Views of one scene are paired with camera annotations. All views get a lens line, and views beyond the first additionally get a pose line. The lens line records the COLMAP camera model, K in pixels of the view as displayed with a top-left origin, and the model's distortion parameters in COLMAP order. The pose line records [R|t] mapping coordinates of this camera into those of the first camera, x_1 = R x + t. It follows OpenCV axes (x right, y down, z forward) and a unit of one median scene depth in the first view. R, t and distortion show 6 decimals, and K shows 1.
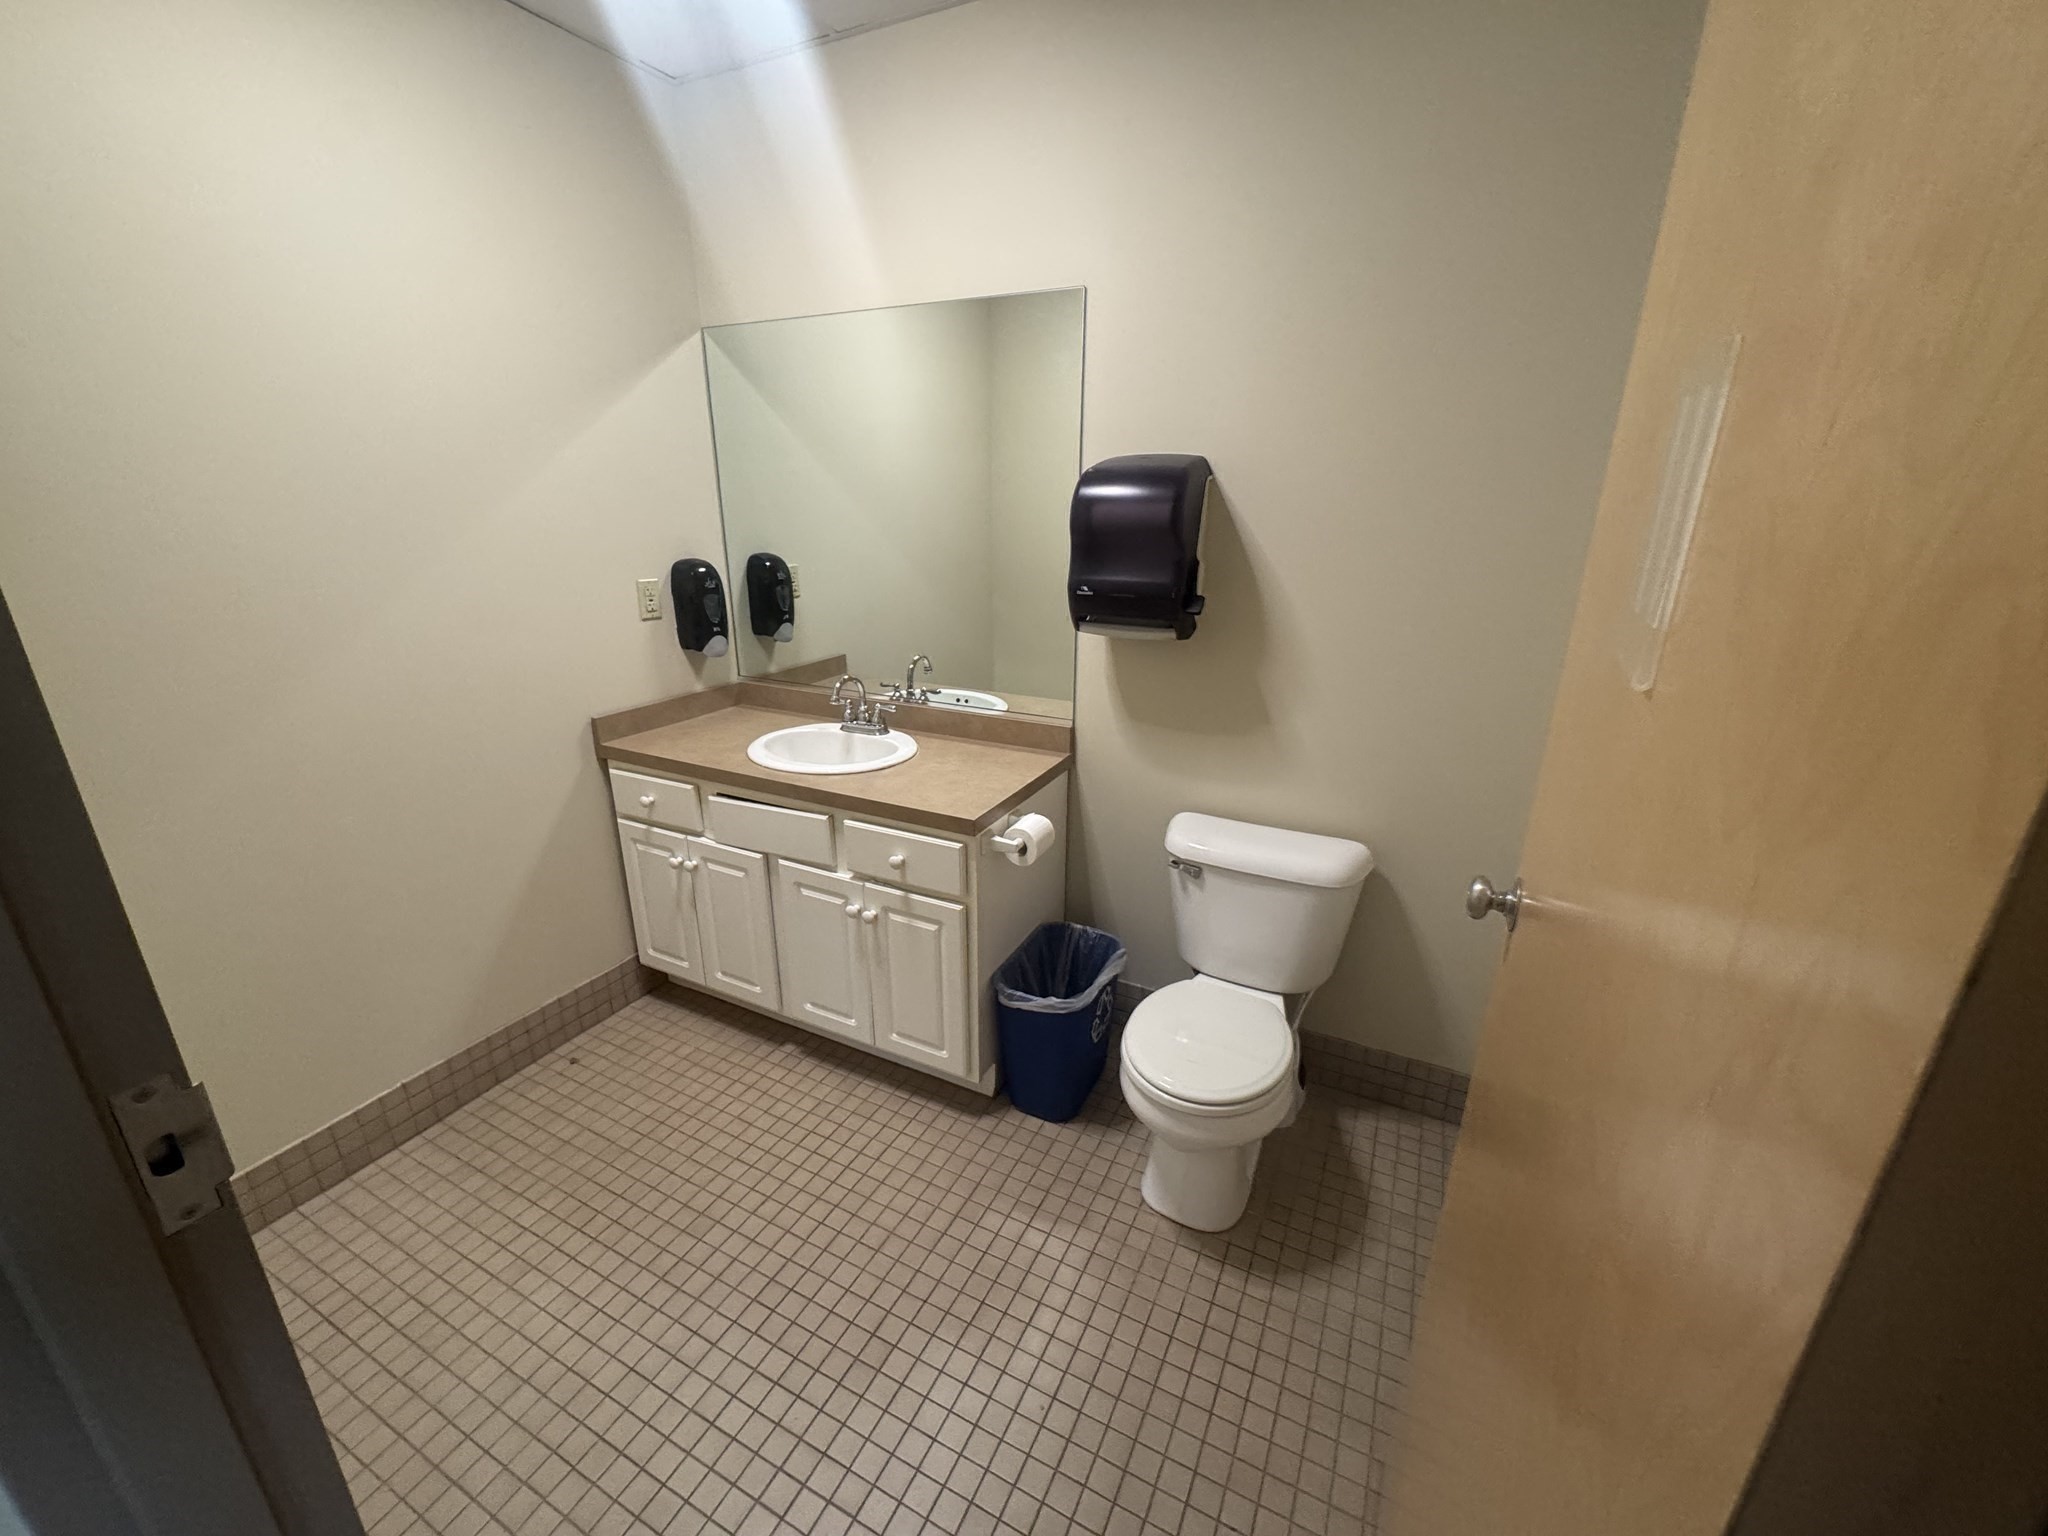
lens RADIAL K [[811.4, 0, 1024.0], [0, 811.4, 768.0], [0, 0, 1]] dist [-0.000175, -0.000090]
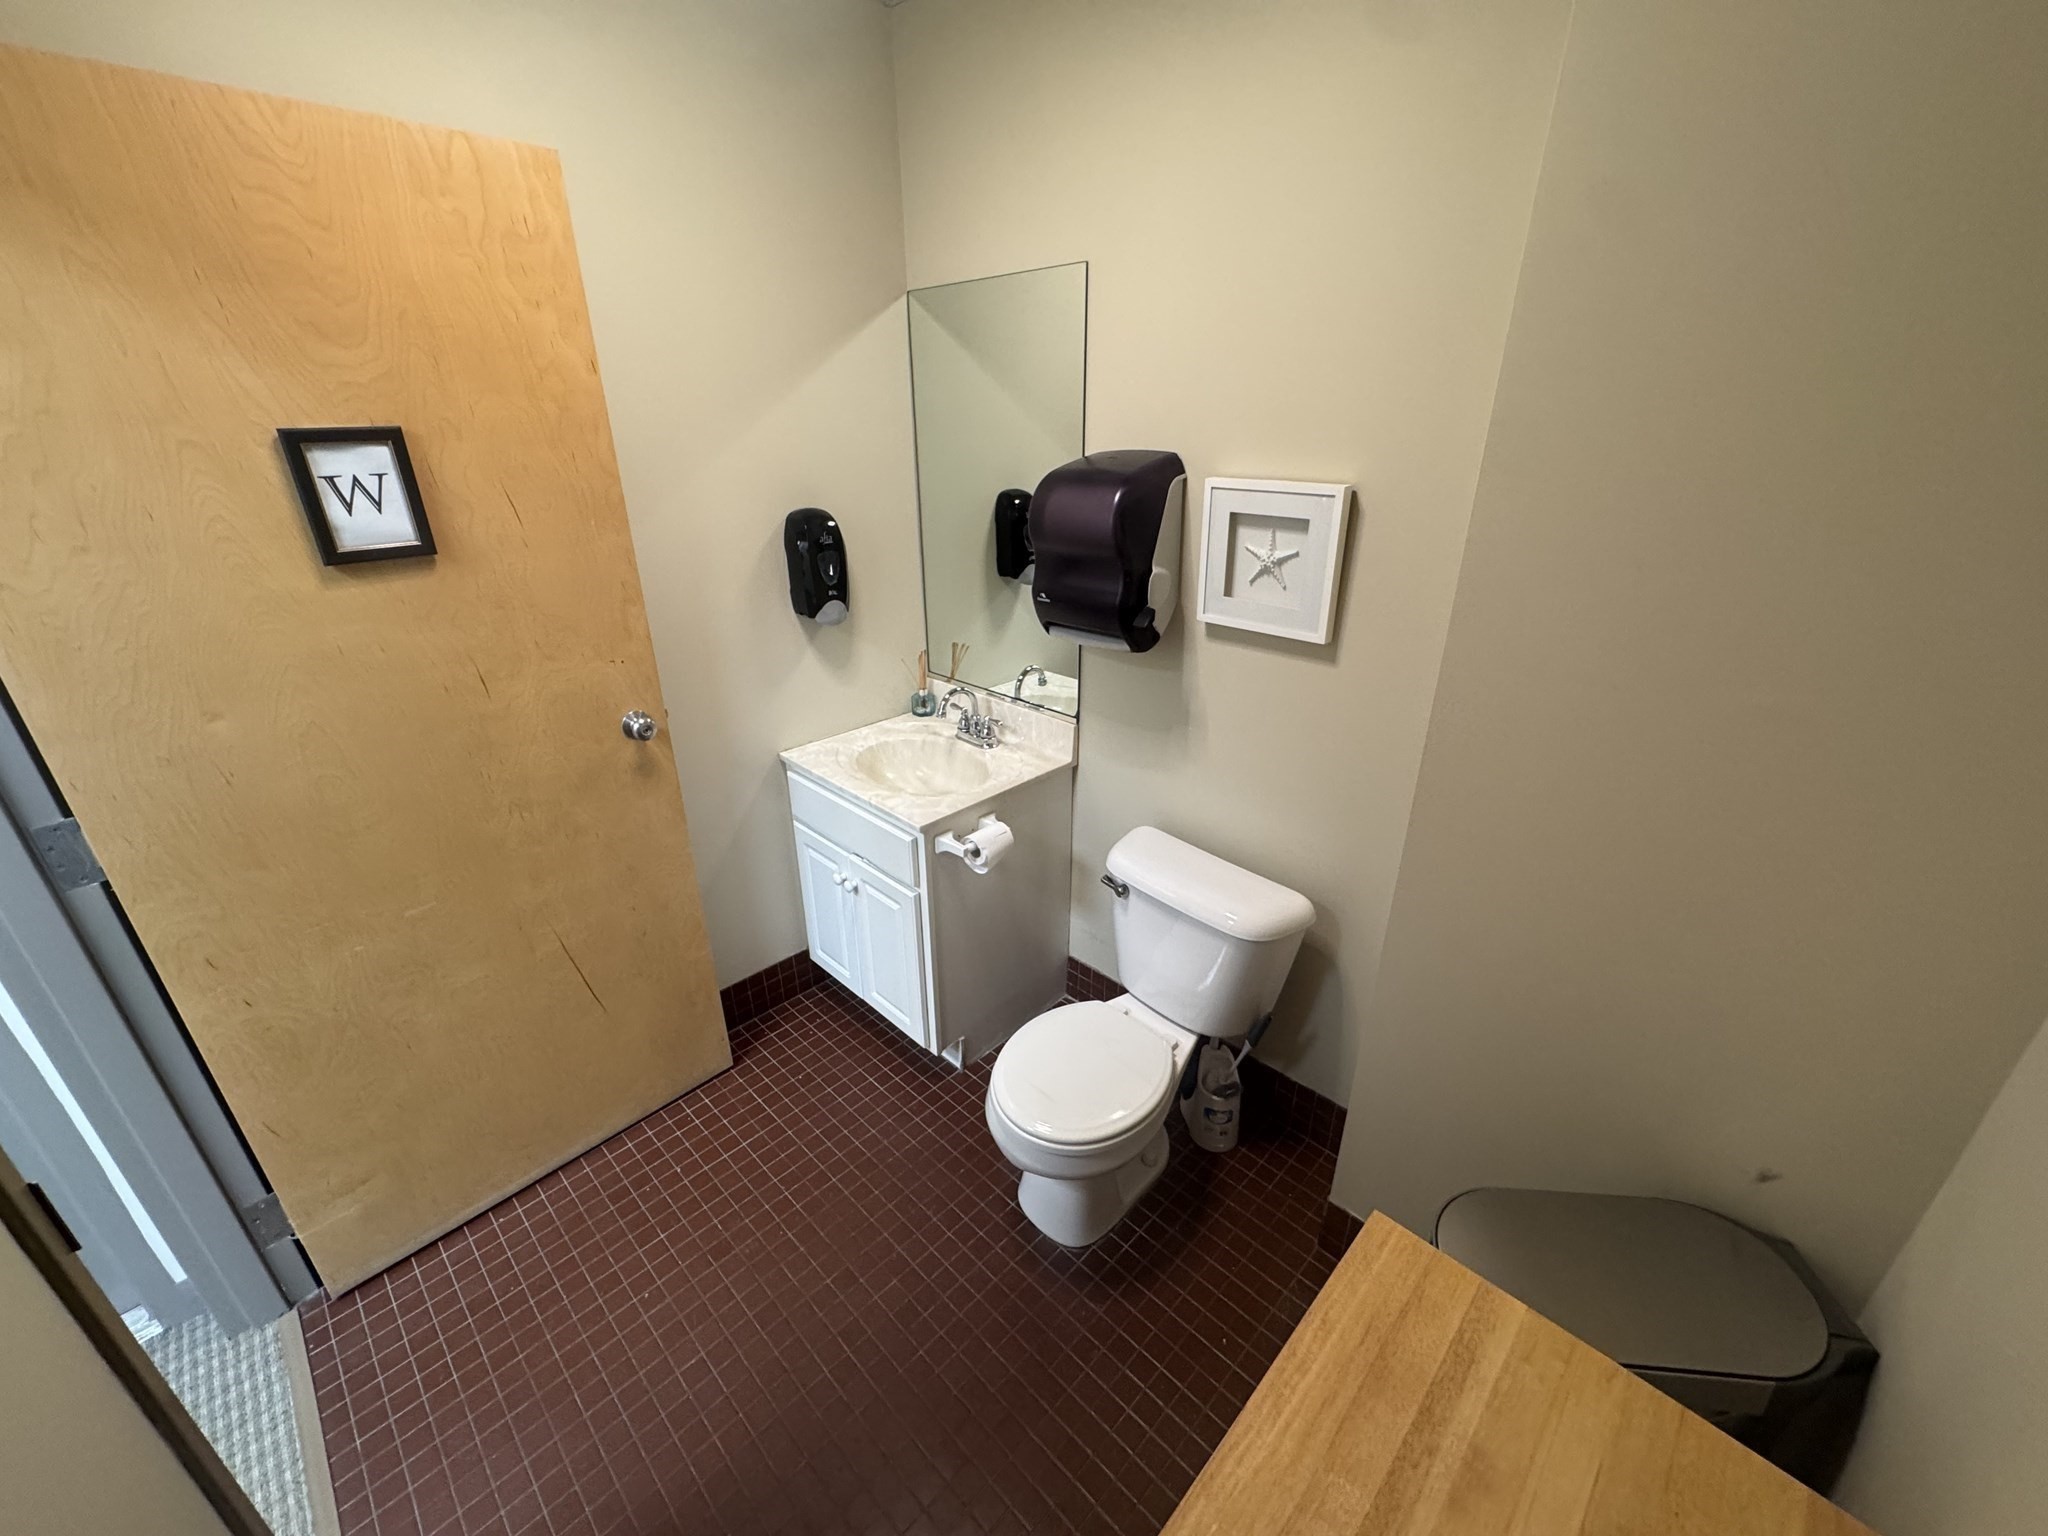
lens RADIAL K [[811.4, 0, 1024.0], [0, 811.4, 768.0], [0, 0, 1]] dist [-0.000175, -0.000090]
pose [[0.947658, 0.104416, -0.301730, 0.370911], [-0.082275, 0.992960, 0.085215, -0.093670], [0.308504, -0.055930, 0.949577, 0.048701]]
